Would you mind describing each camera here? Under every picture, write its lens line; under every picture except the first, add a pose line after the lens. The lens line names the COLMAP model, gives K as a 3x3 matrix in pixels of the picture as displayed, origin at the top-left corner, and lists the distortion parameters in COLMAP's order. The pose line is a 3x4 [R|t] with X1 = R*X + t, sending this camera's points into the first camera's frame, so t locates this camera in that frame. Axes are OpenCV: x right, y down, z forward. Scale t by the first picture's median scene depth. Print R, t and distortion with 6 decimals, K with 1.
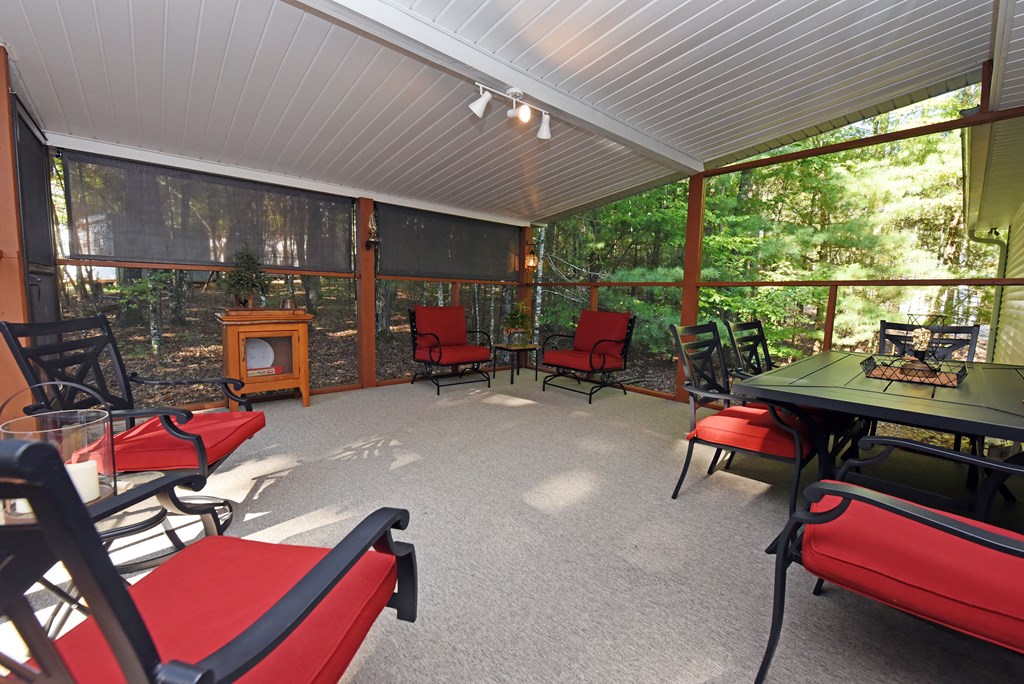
lens RADIAL K [[403.3, 0, 513.7], [0, 403.3, 334.9], [0, 0, 1]] dist [0.000388, -0.000004]
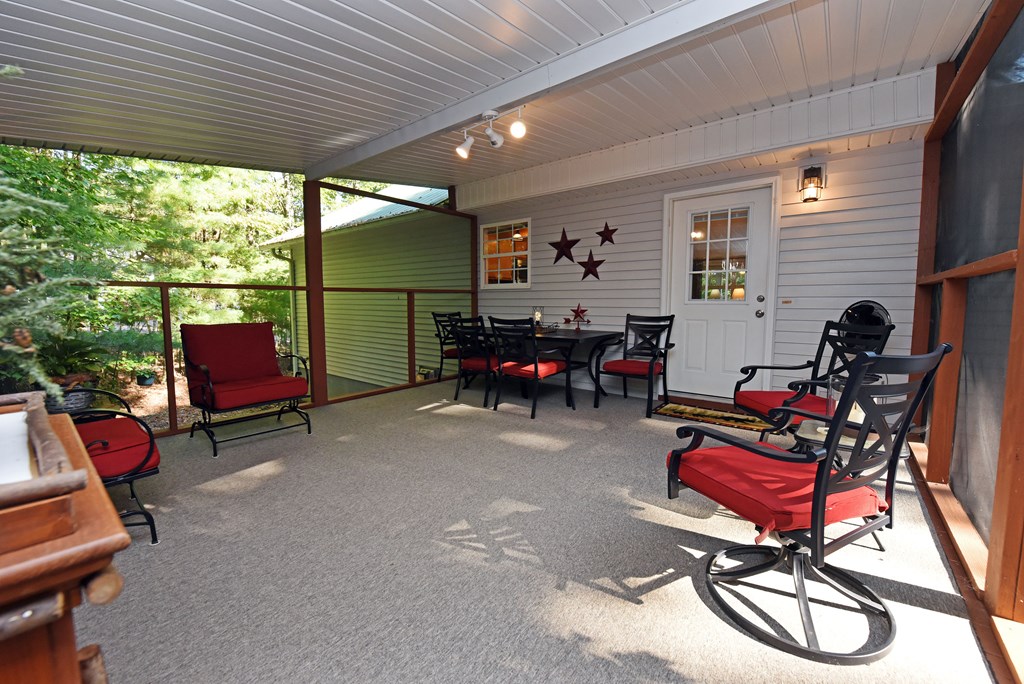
lens RADIAL K [[403.3, 0, 513.4], [0, 403.3, 336.9], [0, 0, 1]] dist [0.000388, -0.000004]
pose [[-0.164182, -0.100039, 0.981344, -1.015951], [0.095232, 0.988590, 0.116710, -0.122443], [-0.981822, 0.112617, -0.152782, 1.063460]]
